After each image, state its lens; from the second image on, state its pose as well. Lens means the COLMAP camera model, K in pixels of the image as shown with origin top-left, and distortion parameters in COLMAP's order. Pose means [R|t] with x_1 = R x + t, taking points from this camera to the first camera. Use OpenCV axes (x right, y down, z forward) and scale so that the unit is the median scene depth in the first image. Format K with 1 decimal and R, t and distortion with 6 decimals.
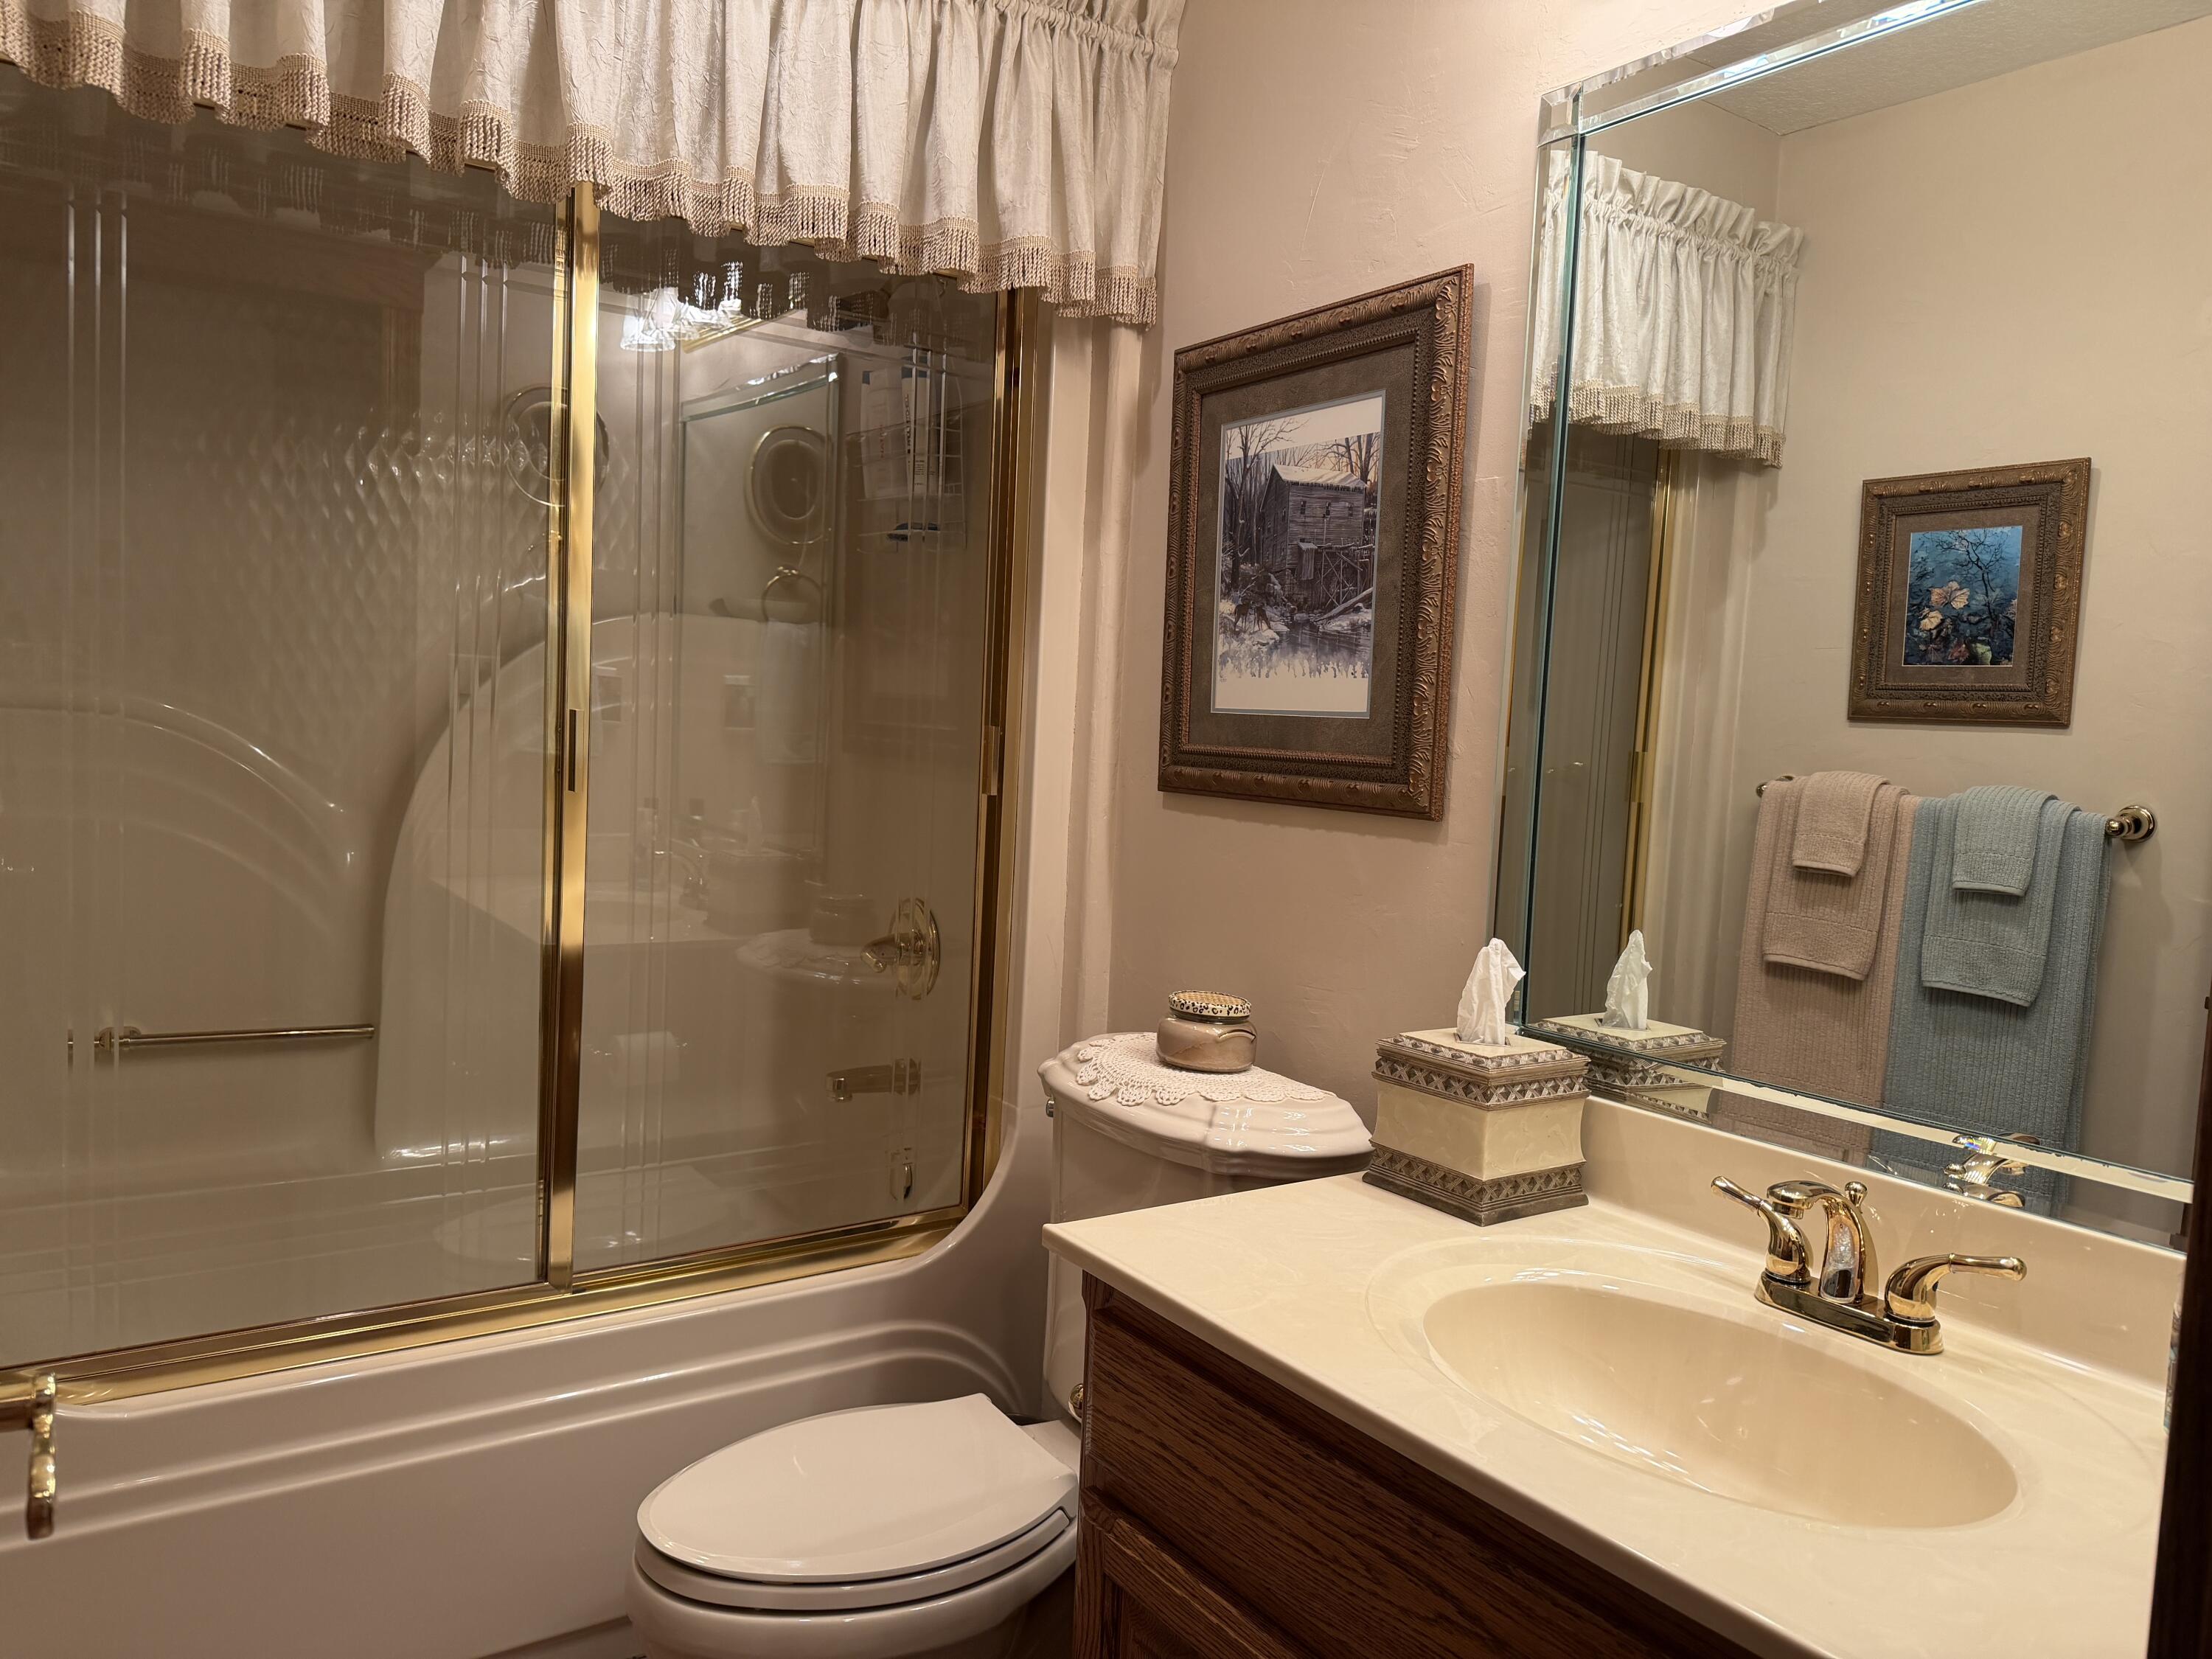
lens RADIAL K [[1586.7, 0, 1106.0], [0, 1586.7, 829.5], [0, 0, 1]] dist [0.047655, -0.091131]
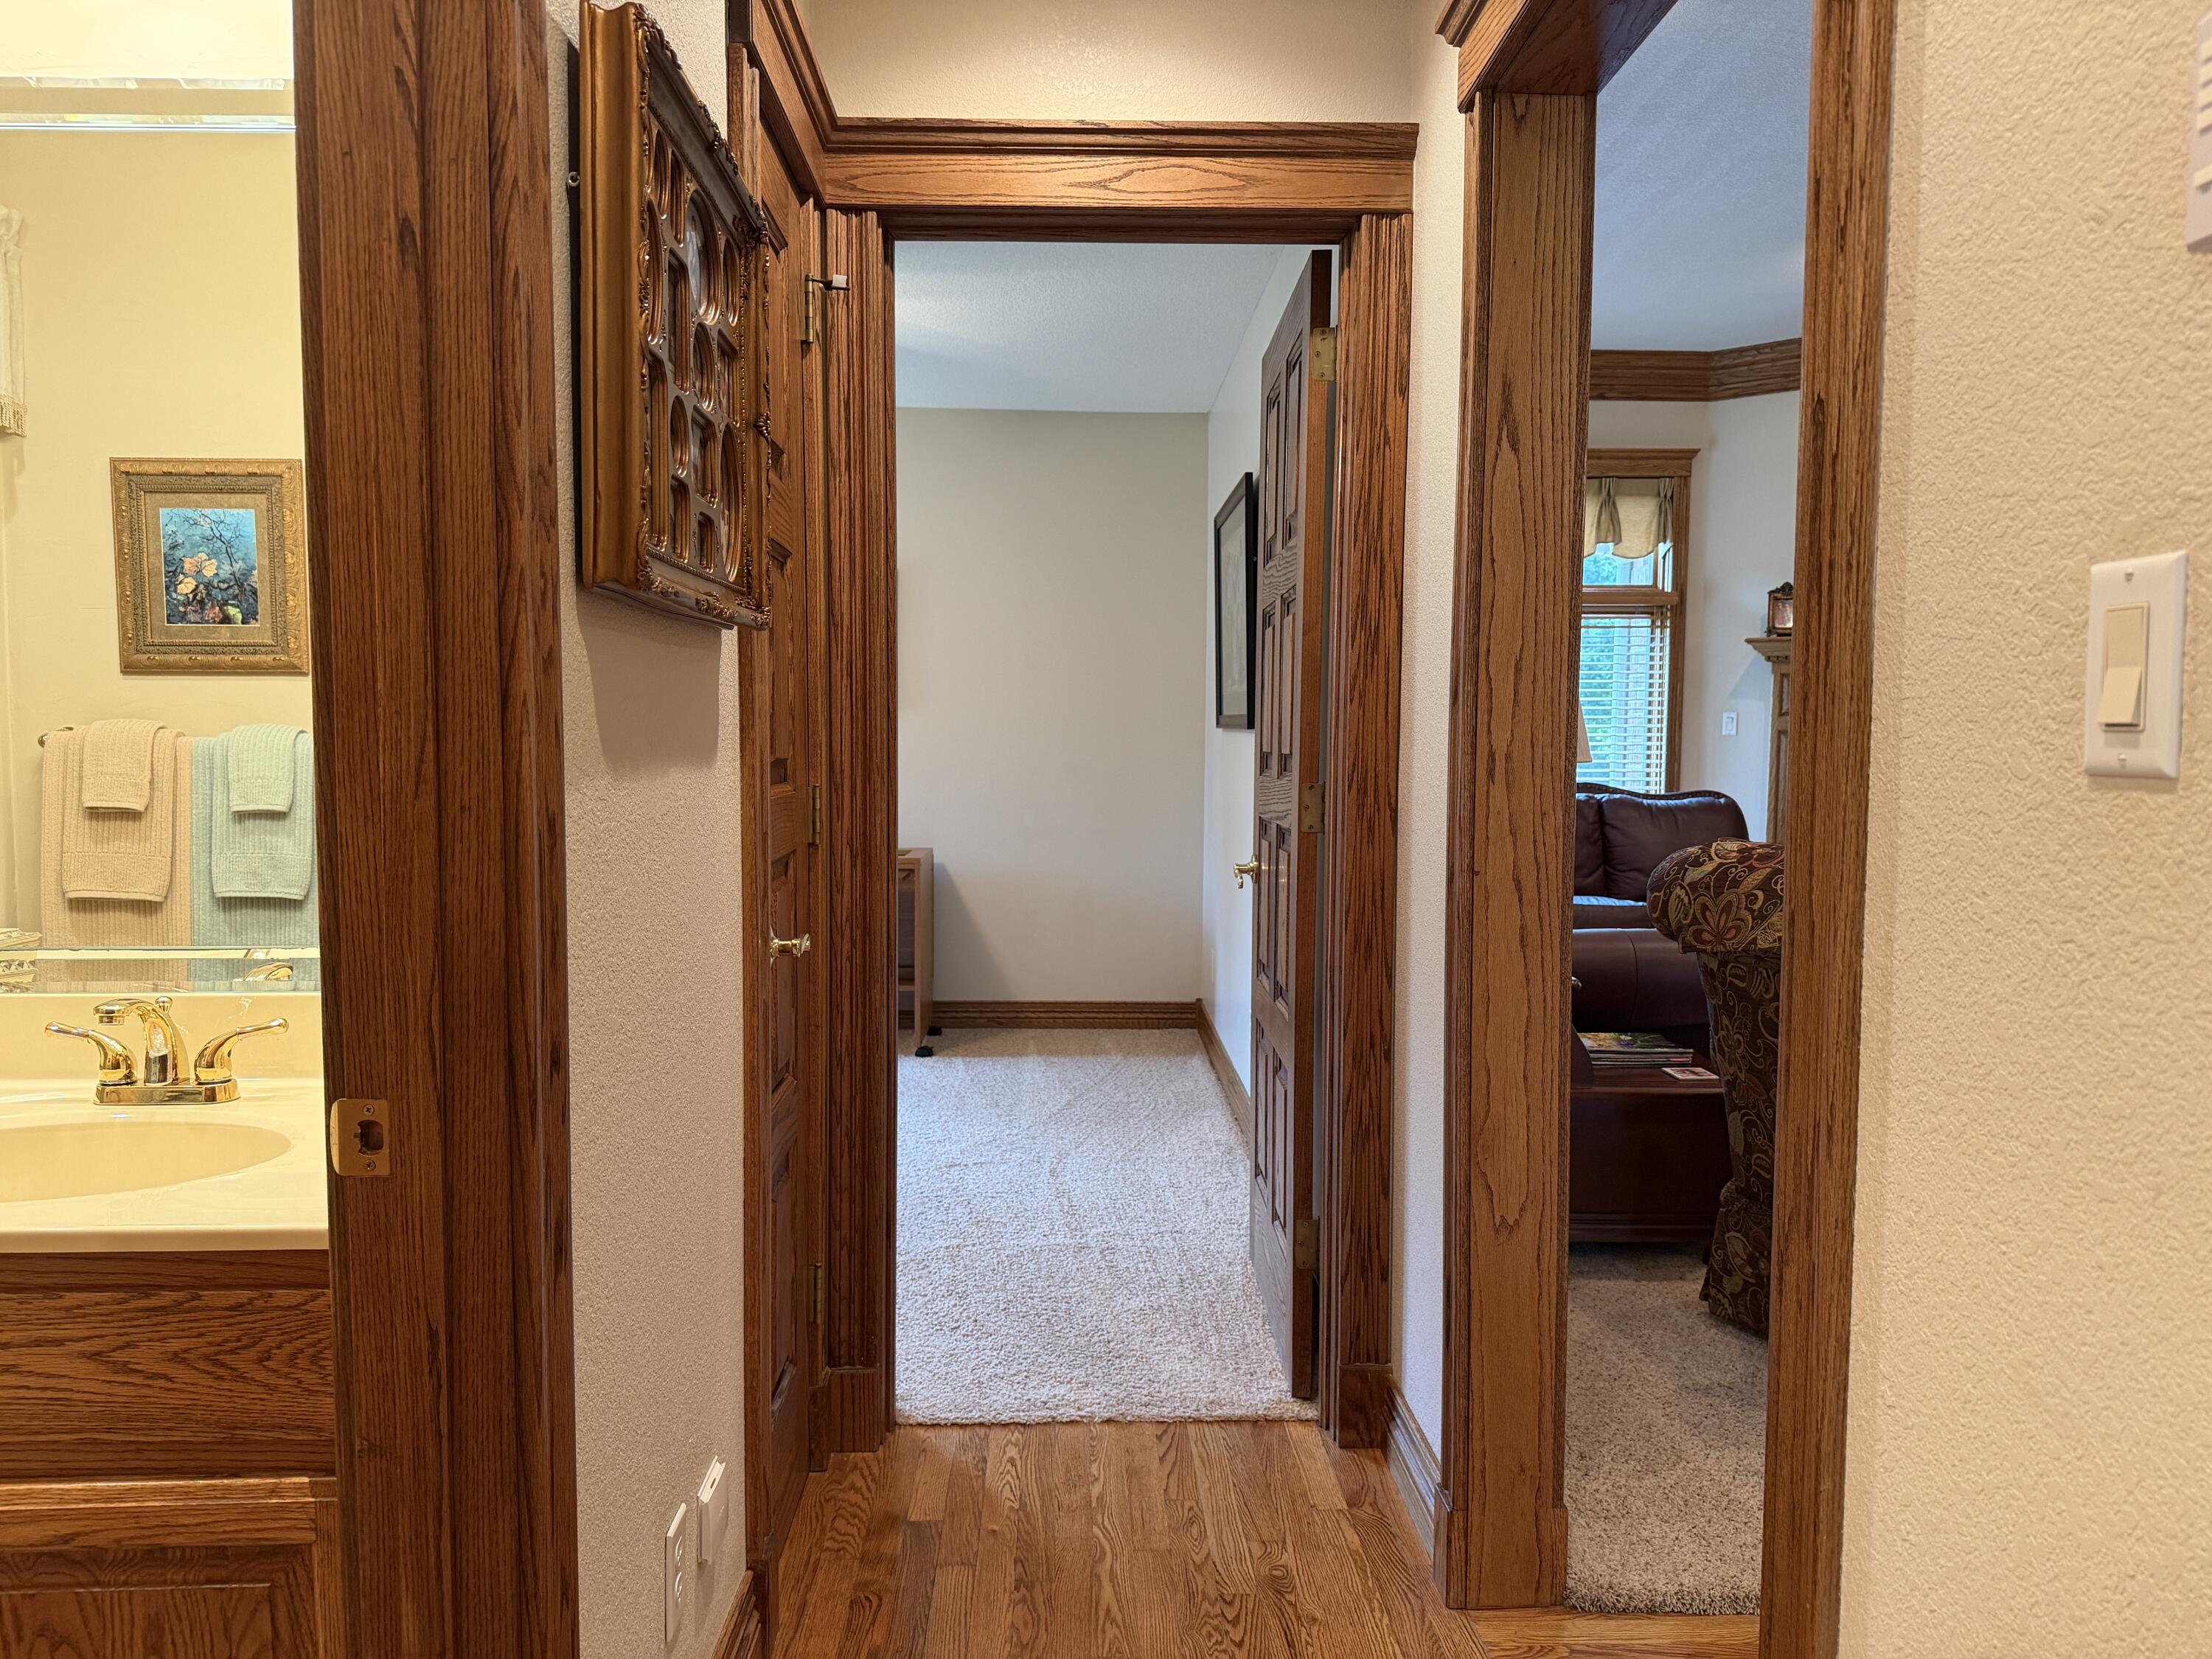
lens RADIAL K [[1567.2, 0, 1087.2], [0, 1567.2, 837.9], [0, 0, 1]] dist [0.008308, -0.009420]
pose [[0.555836, -0.101656, 0.825053, -0.081497], [0.079255, 0.994454, 0.069134, 0.024902], [-0.827505, 0.026963, 0.560810, -0.181299]]
